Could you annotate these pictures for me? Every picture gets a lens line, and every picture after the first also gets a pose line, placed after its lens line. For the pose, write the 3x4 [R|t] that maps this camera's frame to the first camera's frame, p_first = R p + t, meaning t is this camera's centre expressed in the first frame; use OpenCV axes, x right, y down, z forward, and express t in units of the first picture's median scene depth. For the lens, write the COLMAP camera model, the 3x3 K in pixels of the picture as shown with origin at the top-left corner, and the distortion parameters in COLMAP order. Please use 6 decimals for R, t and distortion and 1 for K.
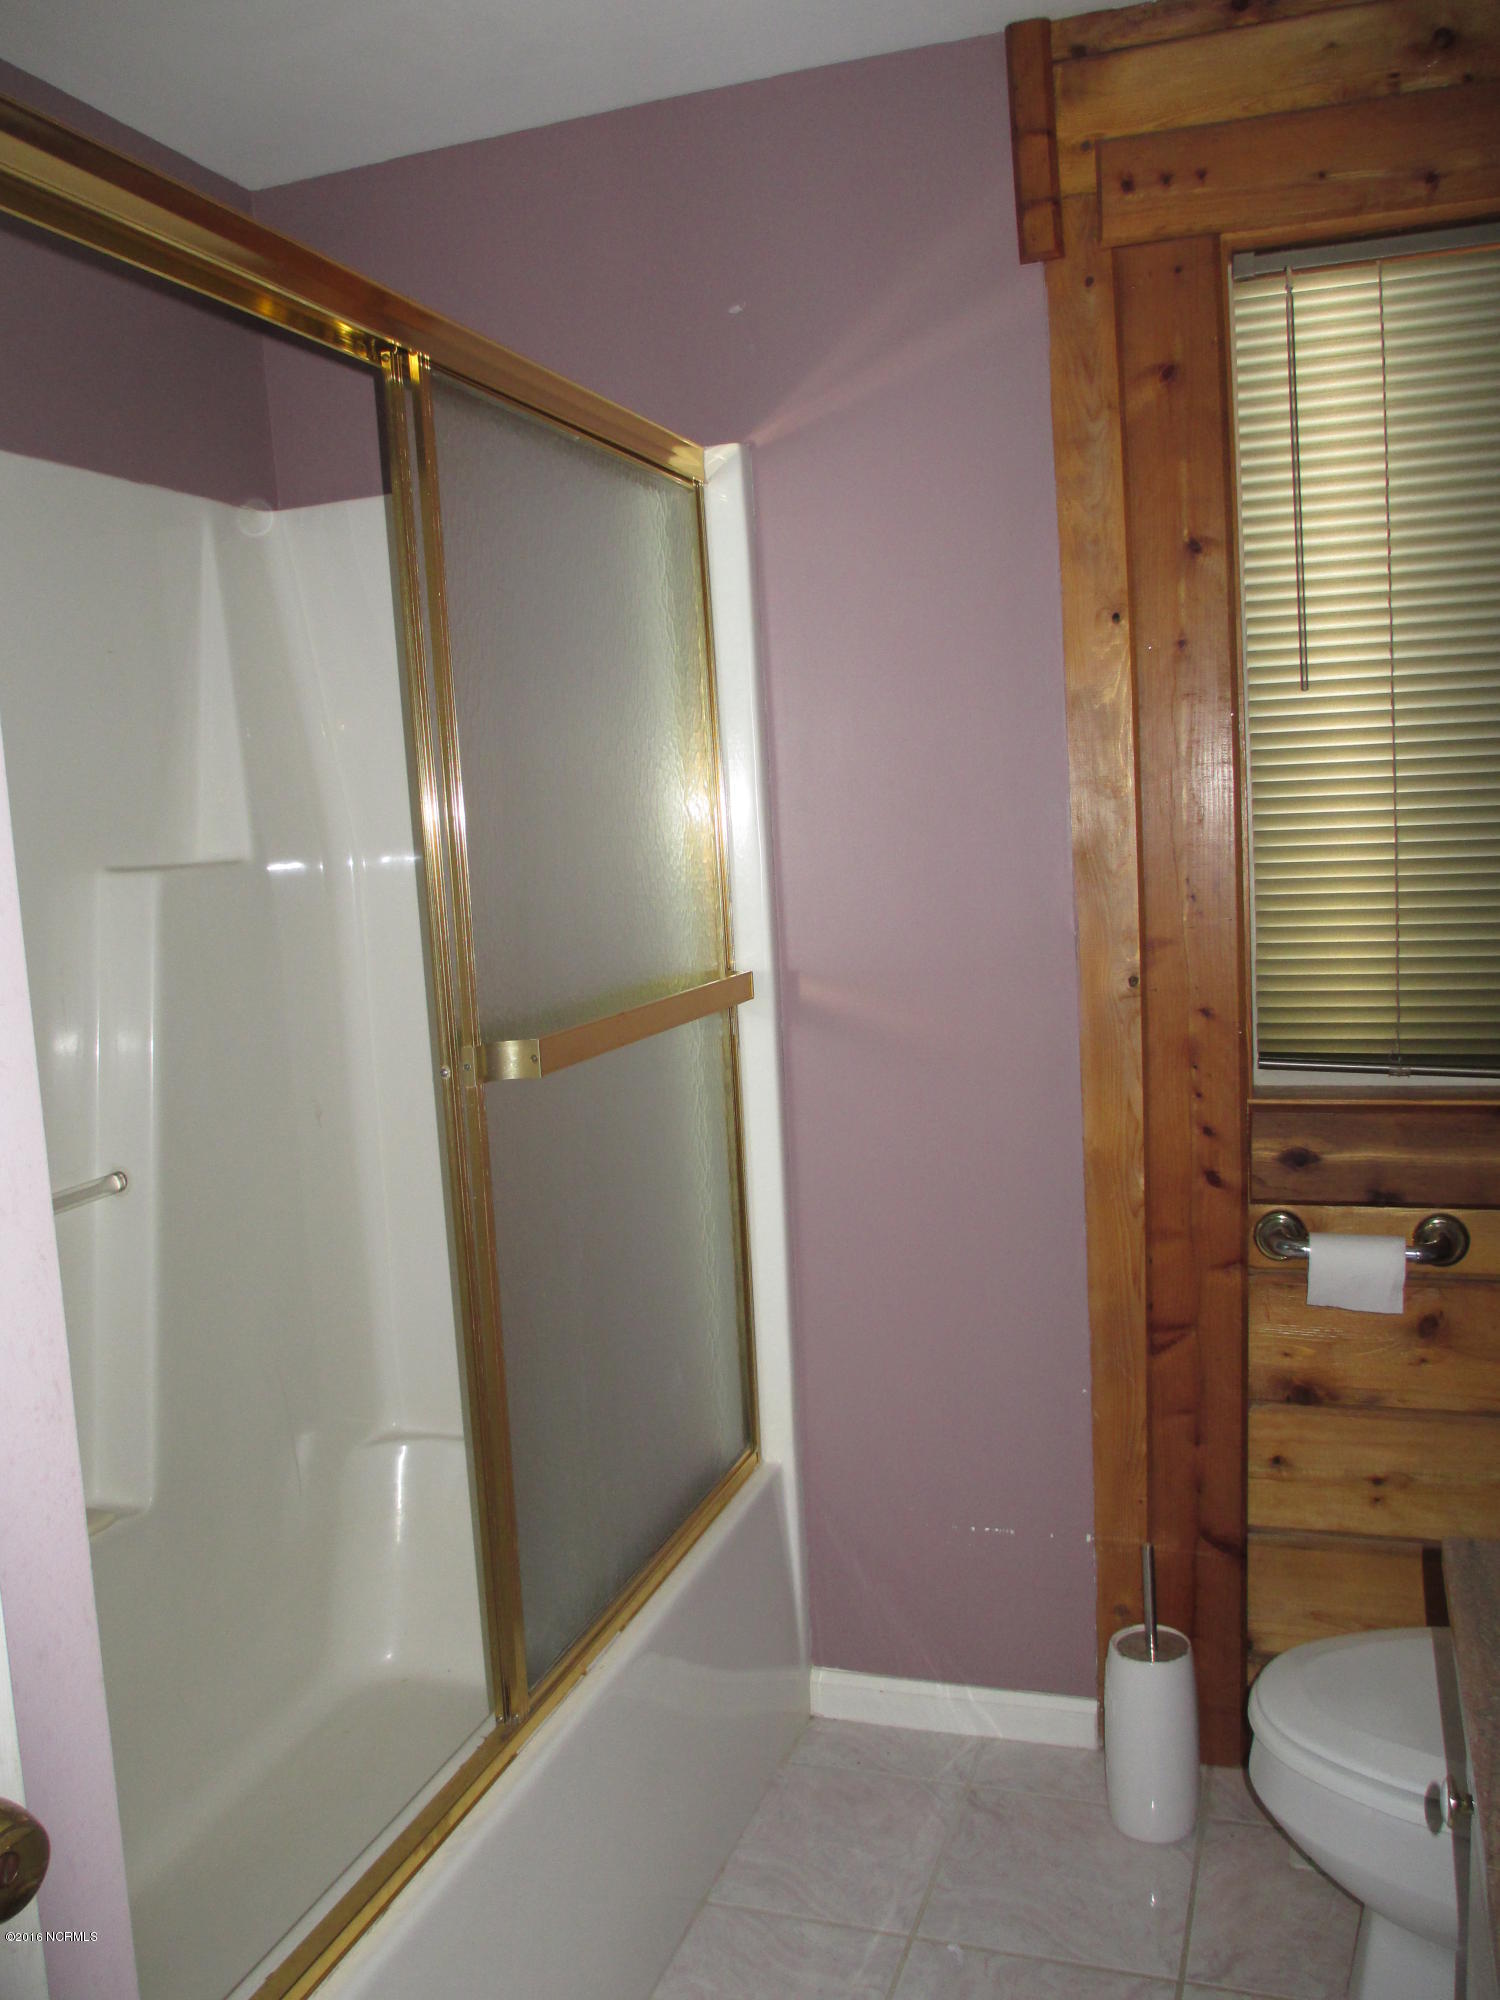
lens RADIAL K [[1680.6, 0, 750.0], [0, 1680.6, 1000.0], [0, 0, 1]] dist [-0.072281, 0.049968]
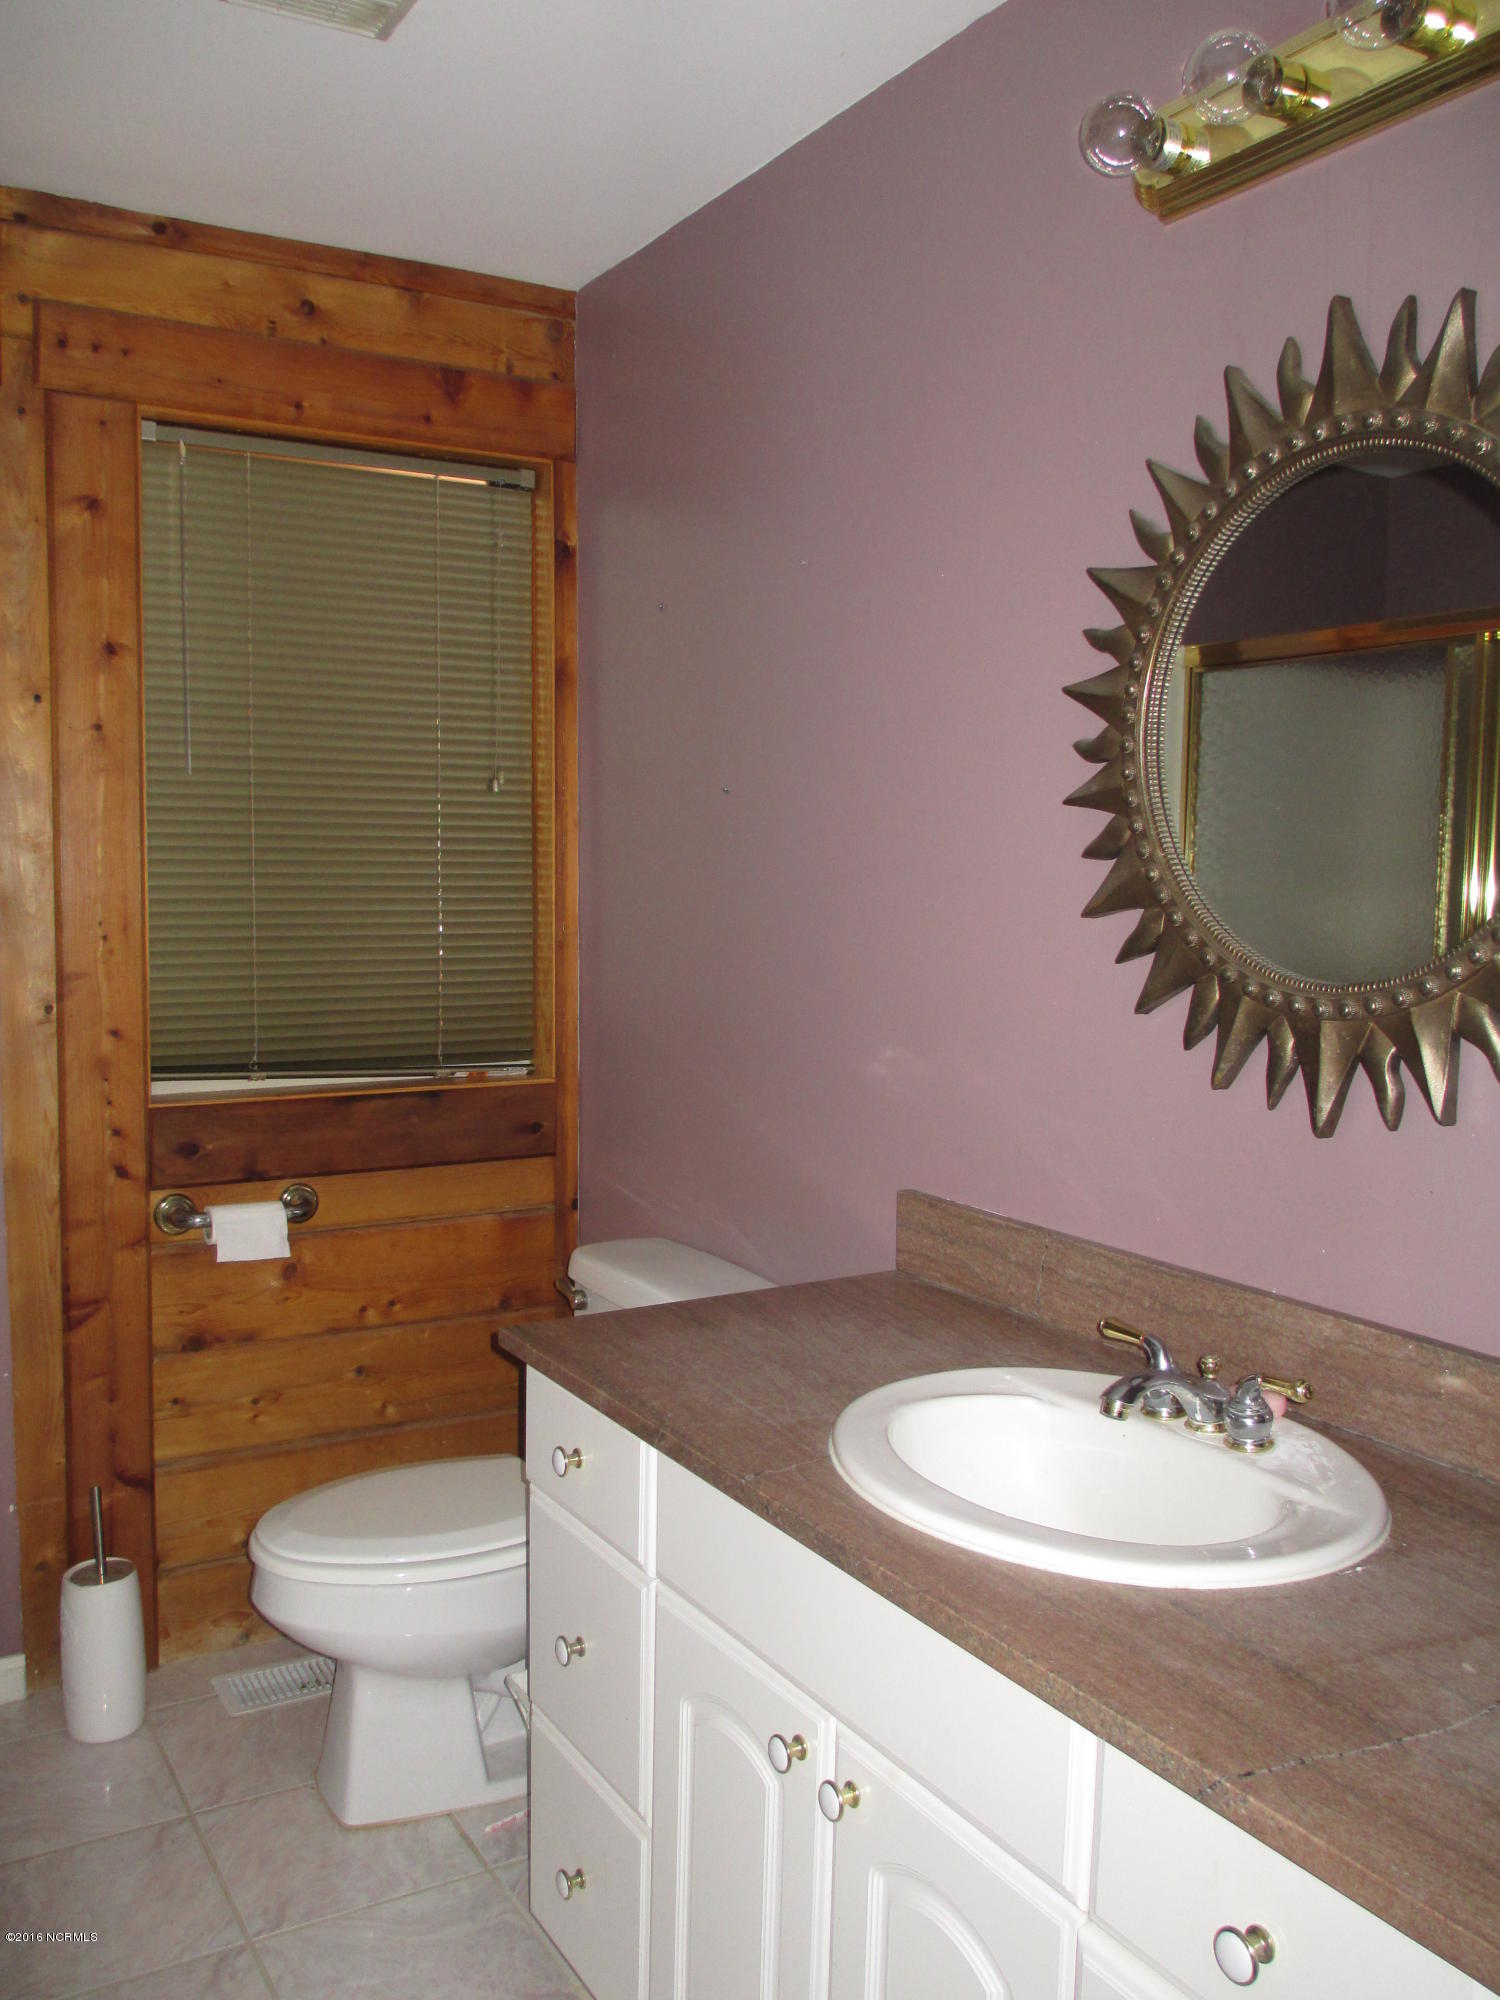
lens RADIAL K [[1680.6, 0, 750.0], [0, 1680.6, 1000.0], [0, 0, 1]] dist [-0.072281, 0.049968]
pose [[0.644759, -0.006832, 0.764355, -0.345553], [0.042294, 0.998747, -0.026749, 0.034507], [-0.763215, 0.049574, 0.644241, -0.120840]]
